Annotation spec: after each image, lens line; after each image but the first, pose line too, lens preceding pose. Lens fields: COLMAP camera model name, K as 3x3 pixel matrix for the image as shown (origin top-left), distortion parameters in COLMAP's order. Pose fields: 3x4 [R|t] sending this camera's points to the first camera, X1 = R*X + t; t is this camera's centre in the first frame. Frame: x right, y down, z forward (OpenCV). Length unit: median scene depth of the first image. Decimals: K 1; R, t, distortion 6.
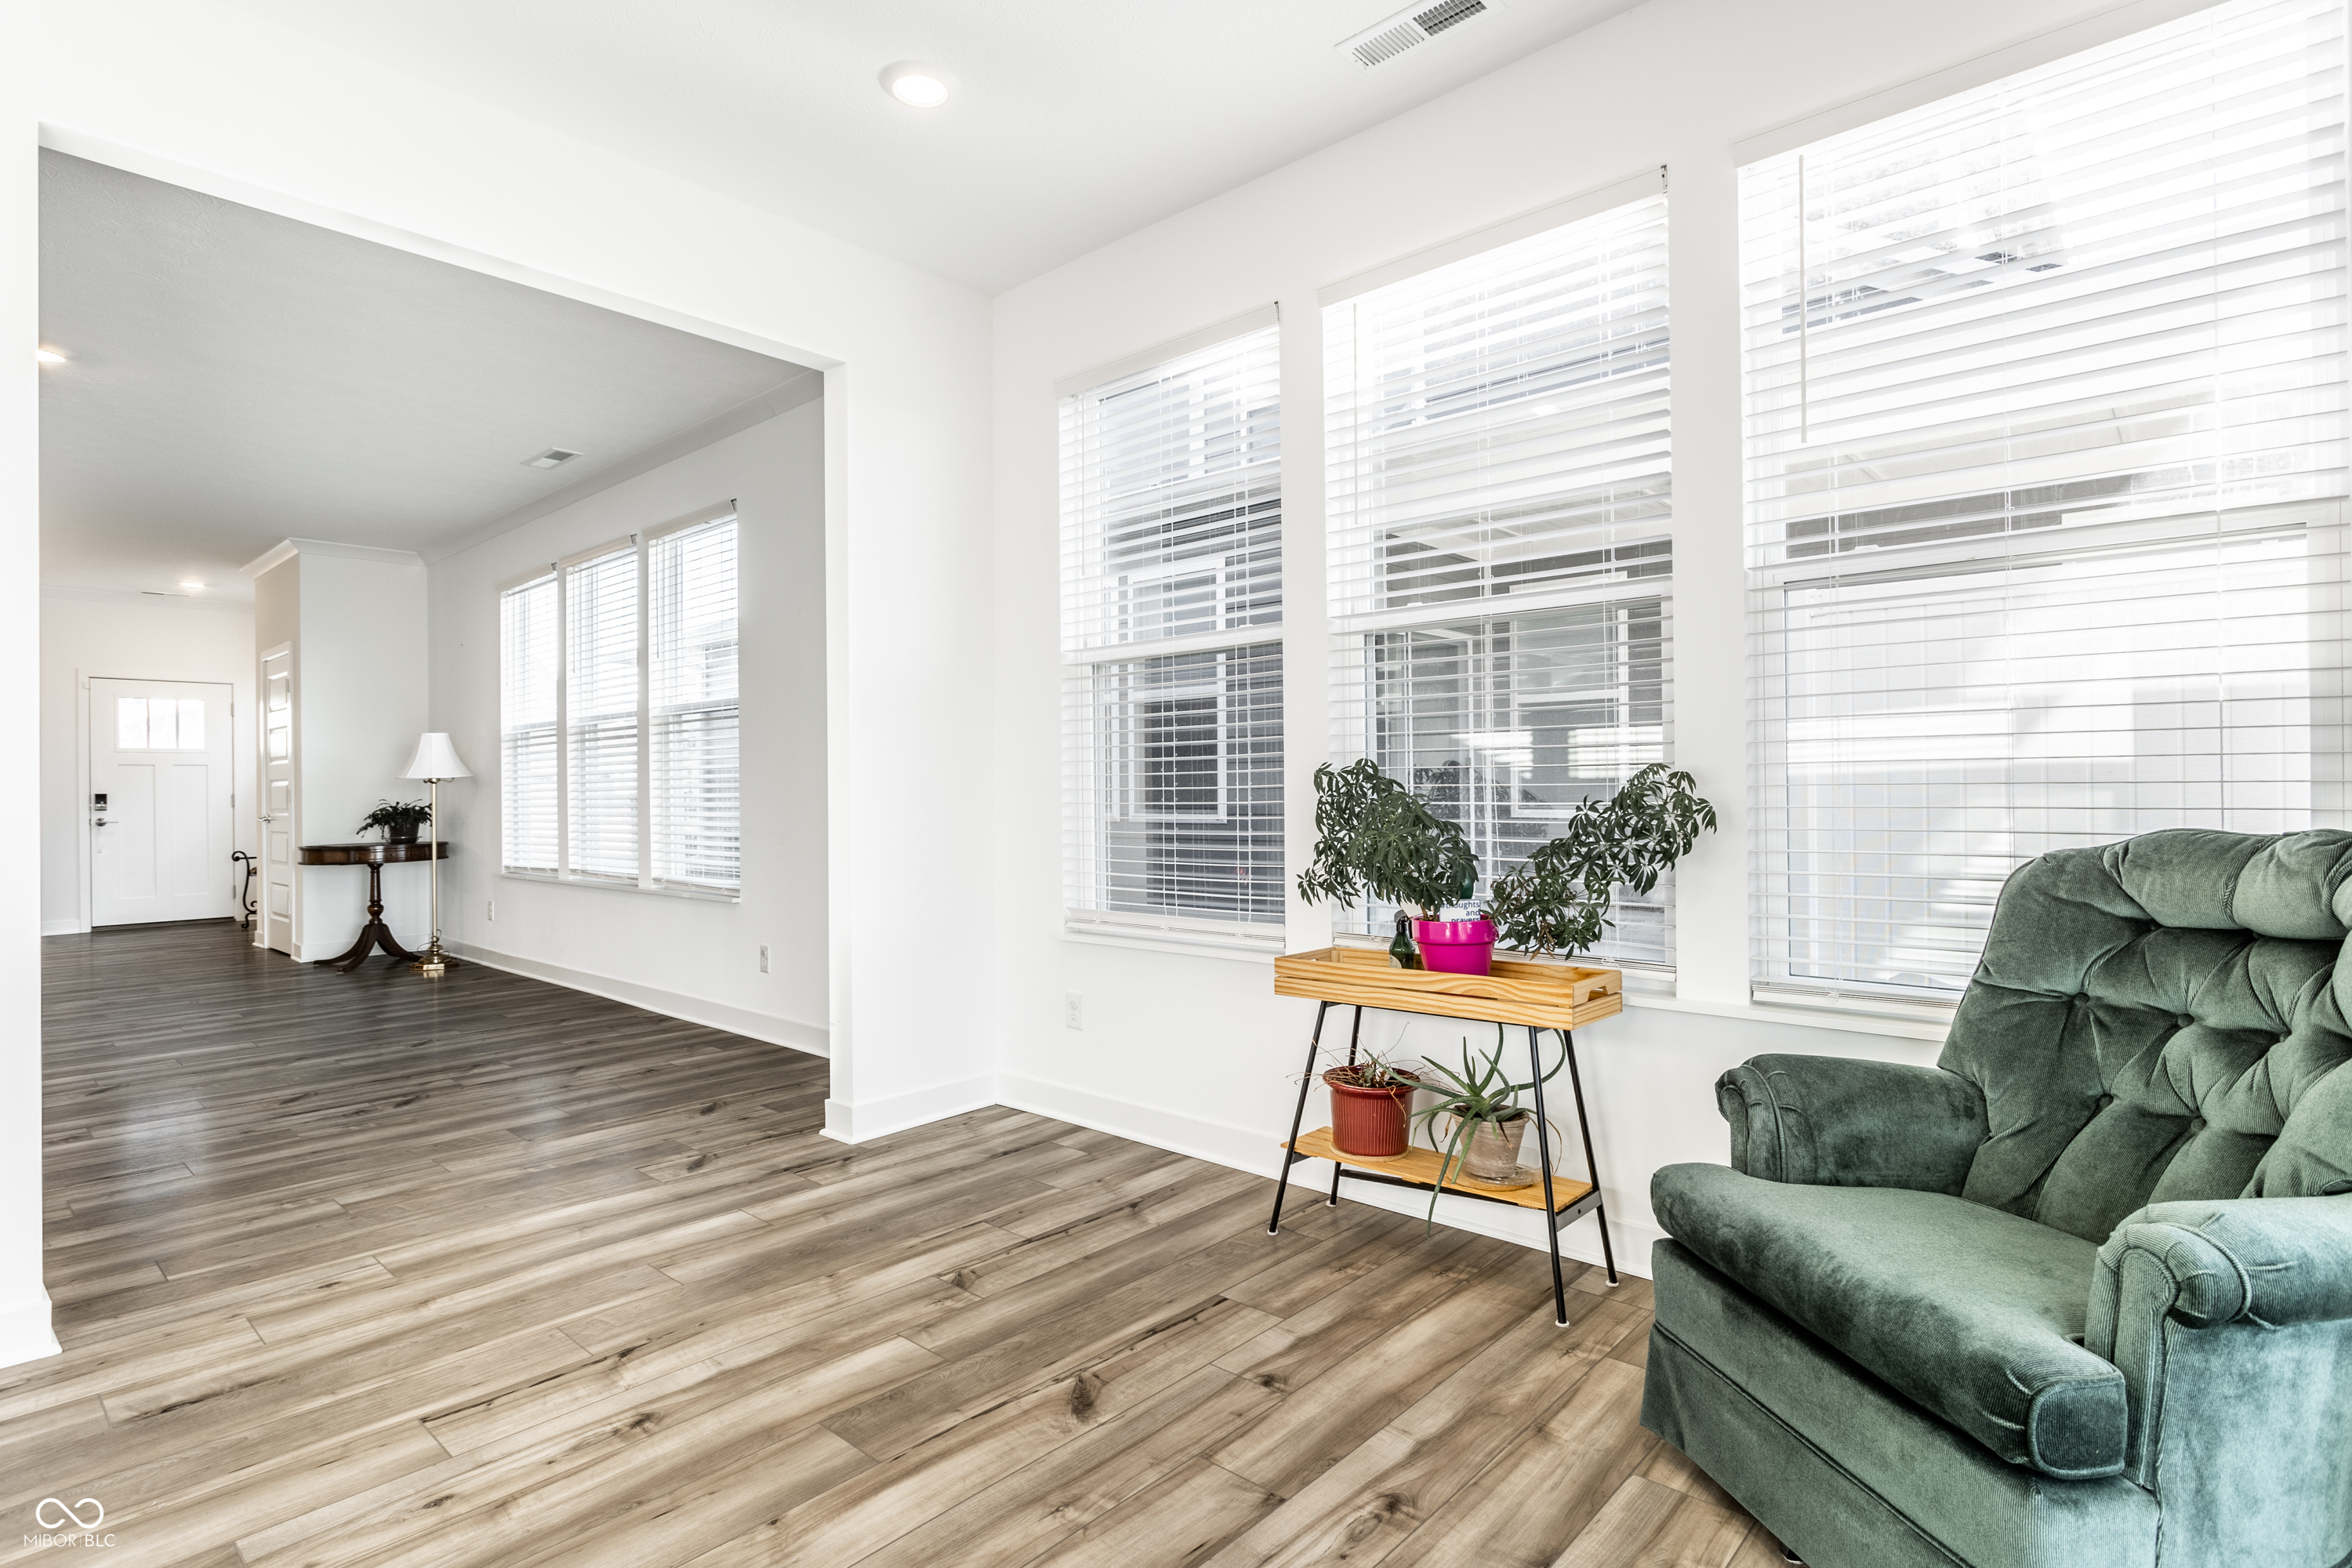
lens RADIAL K [[1257.2, 0, 1238.2], [0, 1257.2, 779.5], [0, 0, 1]] dist [-0.004778, 0.000517]
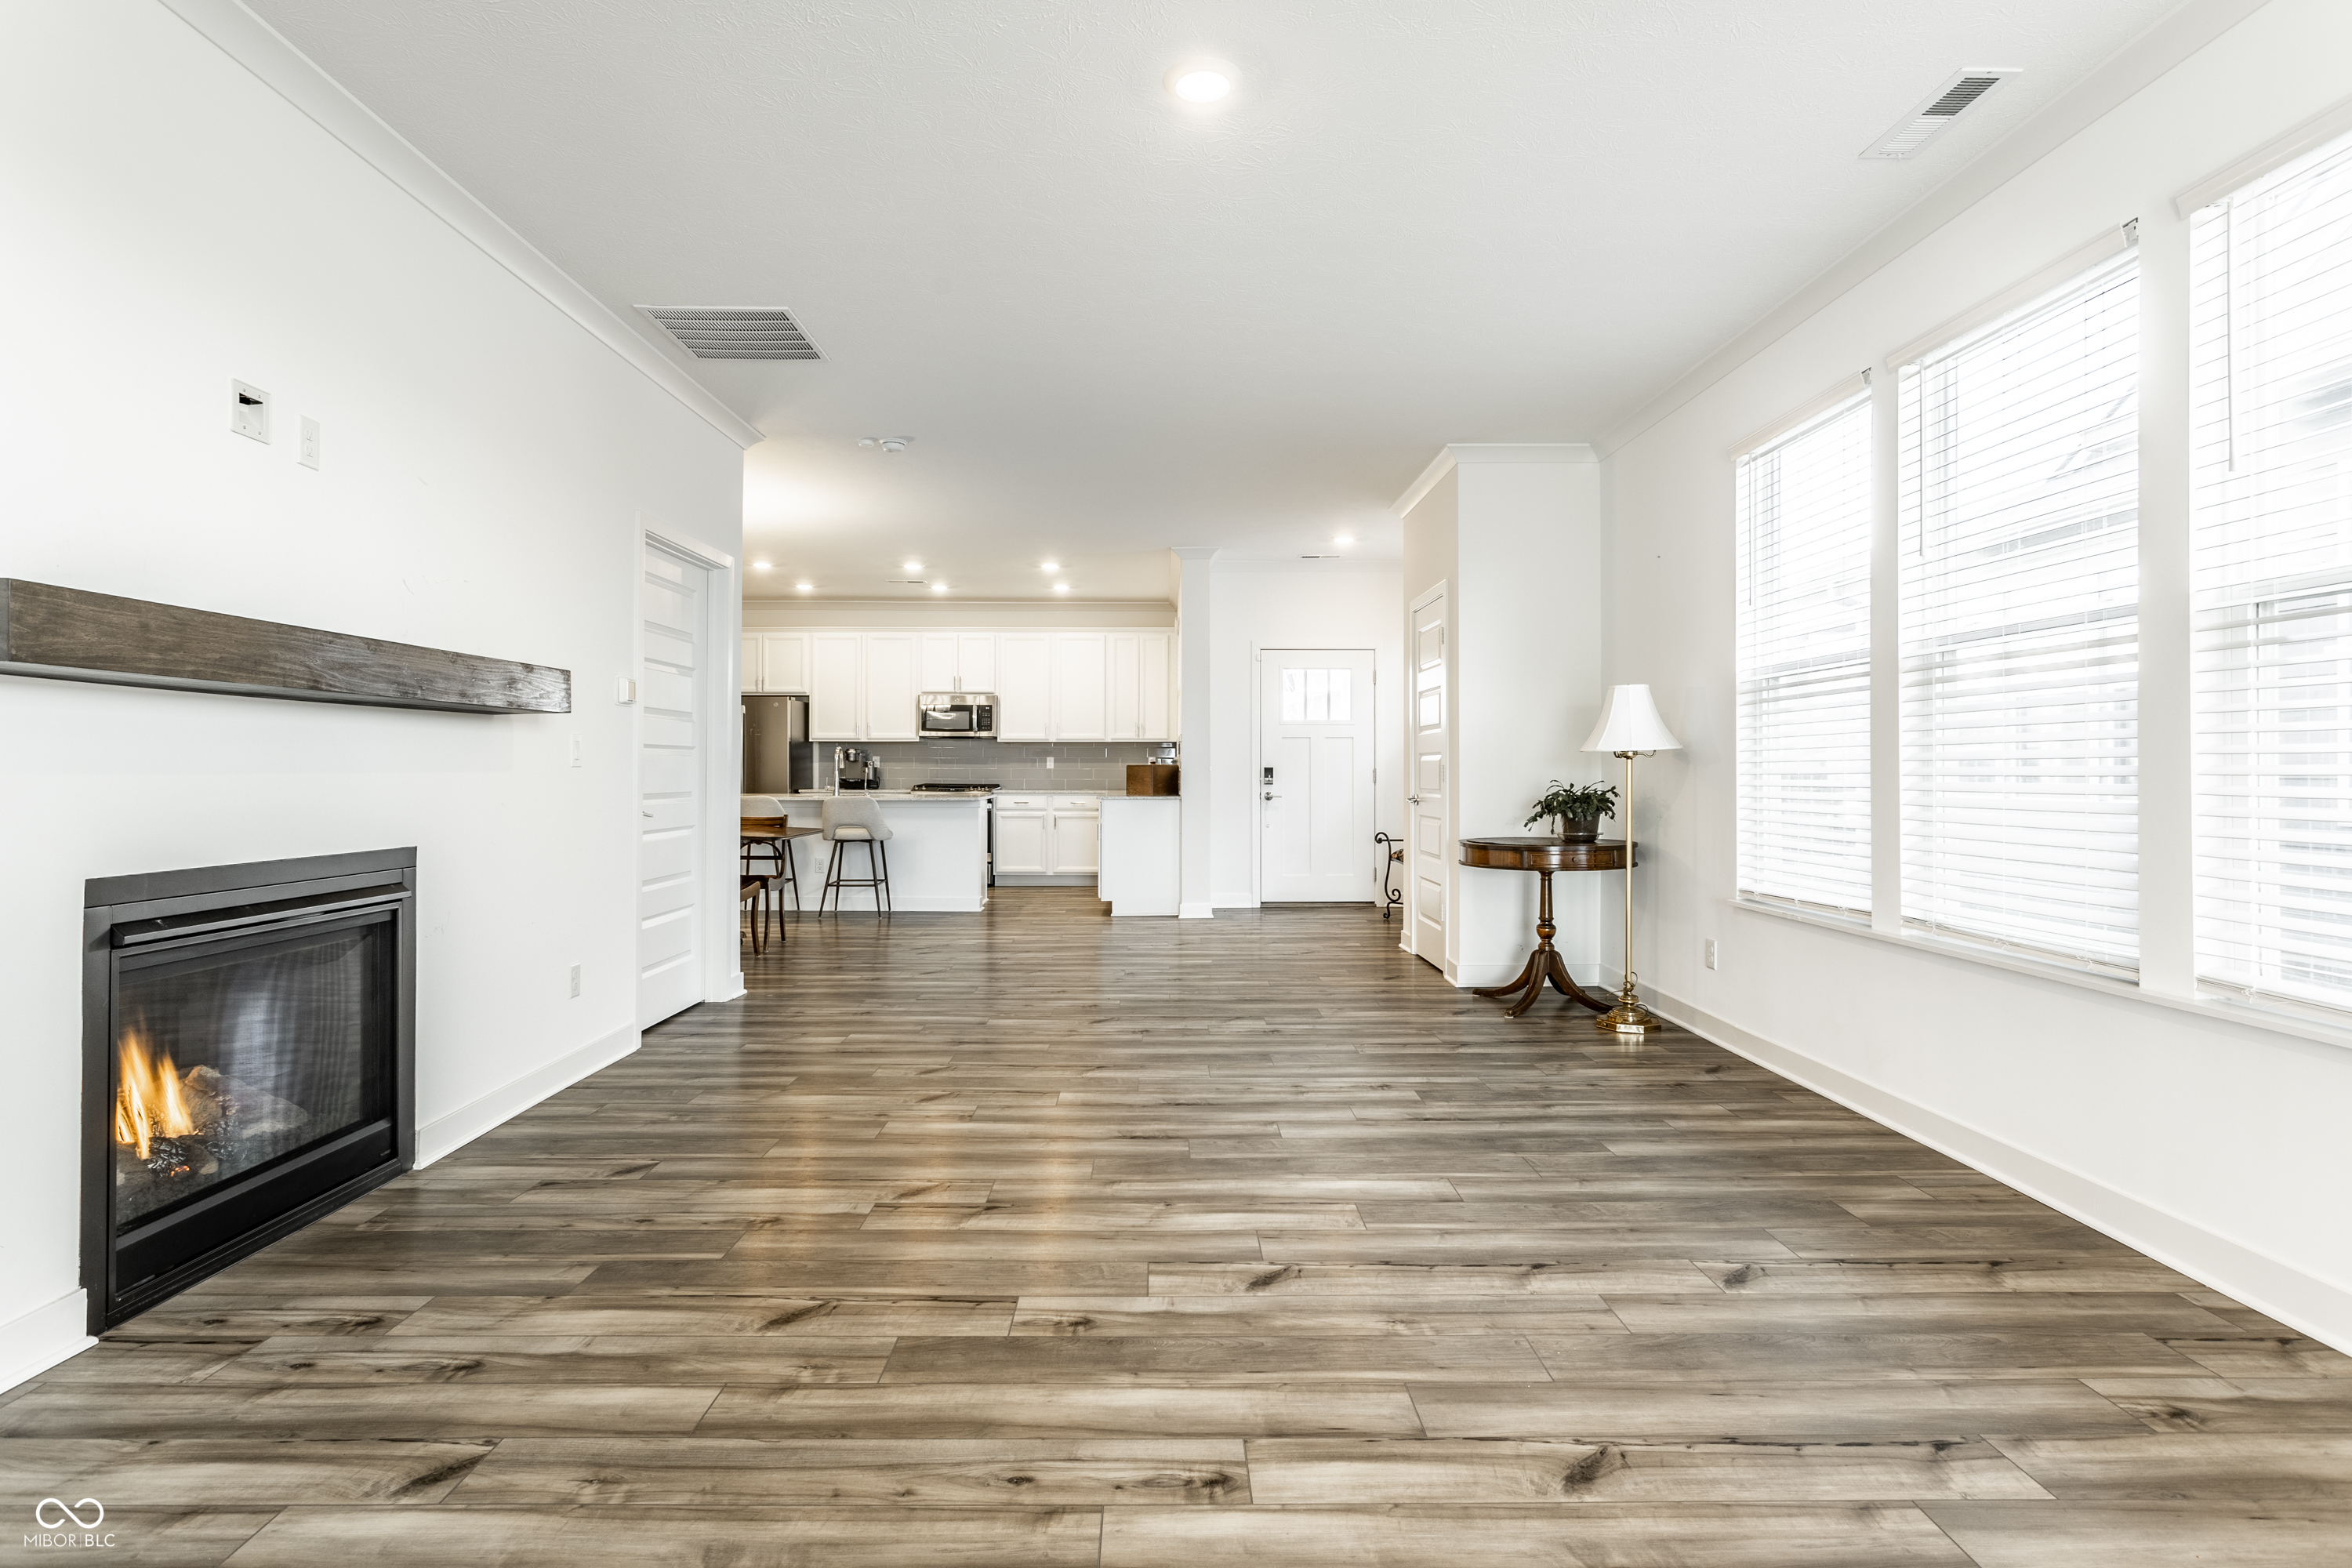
lens RADIAL K [[1240.1, 0, 1172.7], [0, 1240.1, 755.4], [0, 0, 1]] dist [-0.001816, 0.001221]
pose [[0.684206, 0.004710, -0.729273, -0.310057], [-0.005549, 0.999984, 0.001252, 0.001817], [0.729267, 0.003190, 0.684222, 0.346350]]
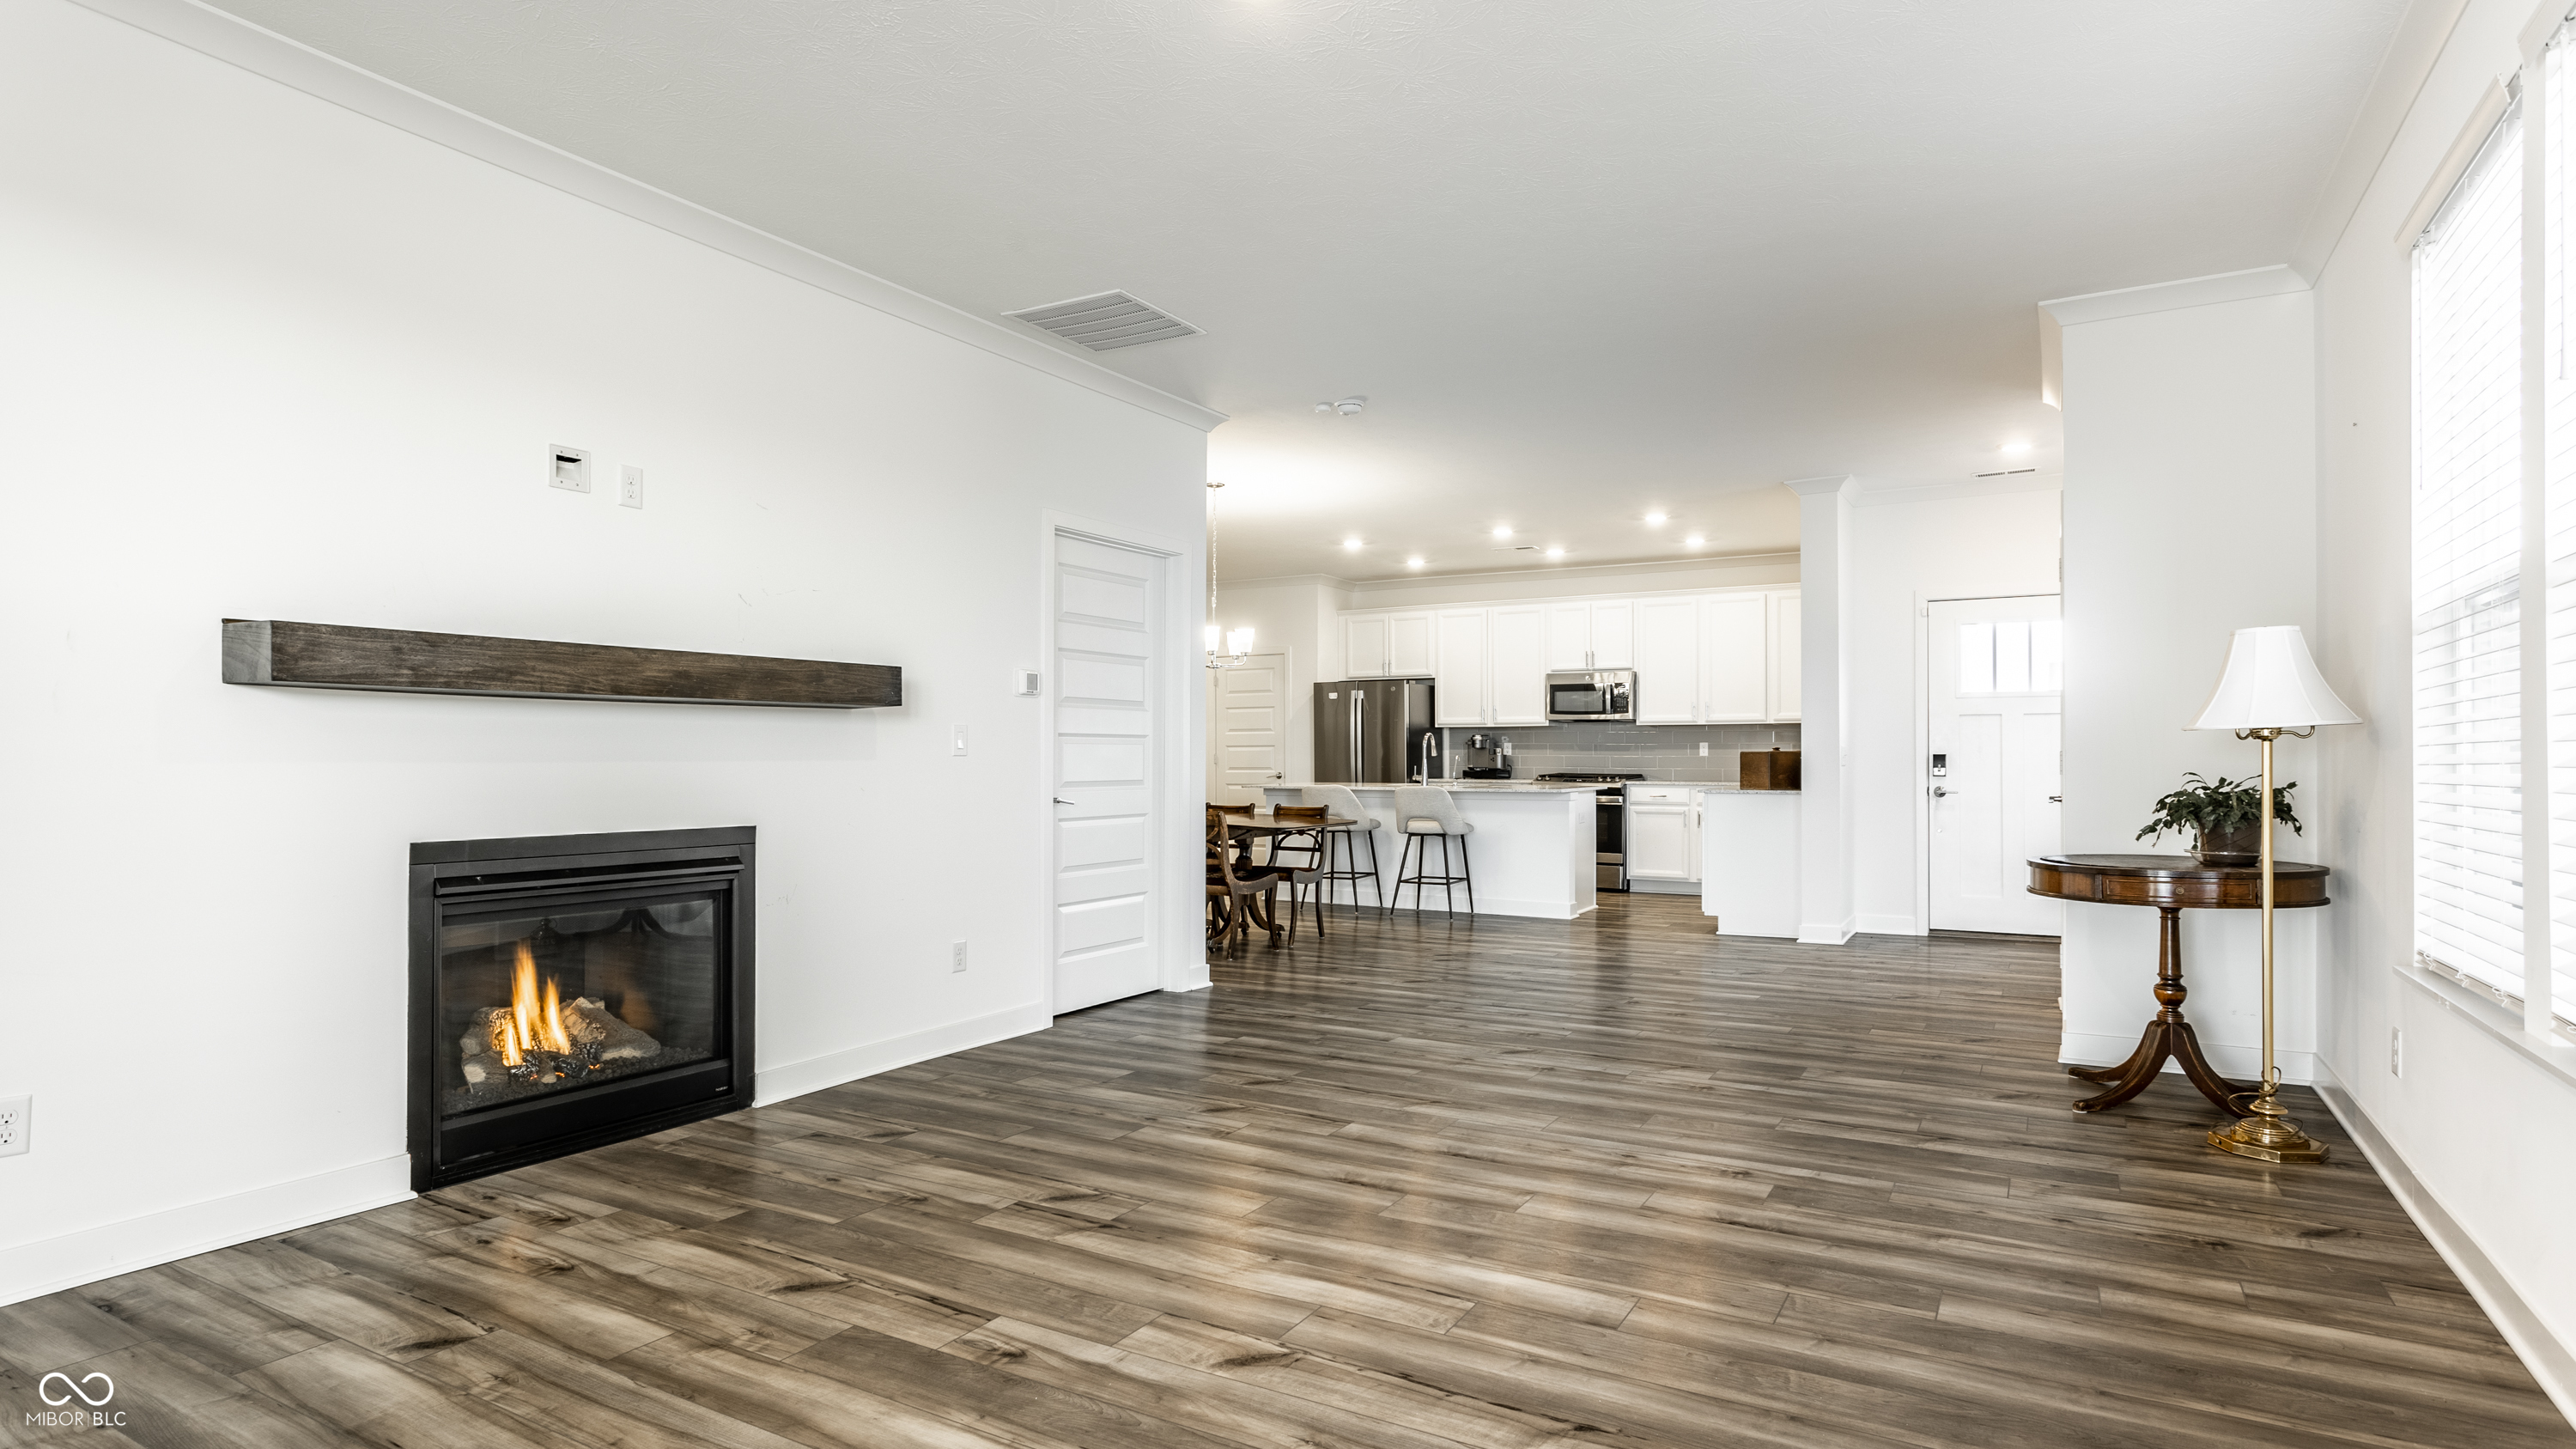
lens RADIAL K [[1372.0, 0, 1253.0], [0, 1372.0, 746.1], [0, 0, 1]] dist [-0.000910, 0.001087]
pose [[0.199704, 0.004239, -0.979847, -0.228310], [0.003646, 0.999981, 0.005069, 0.001518], [0.979849, -0.004585, 0.199685, 0.534500]]
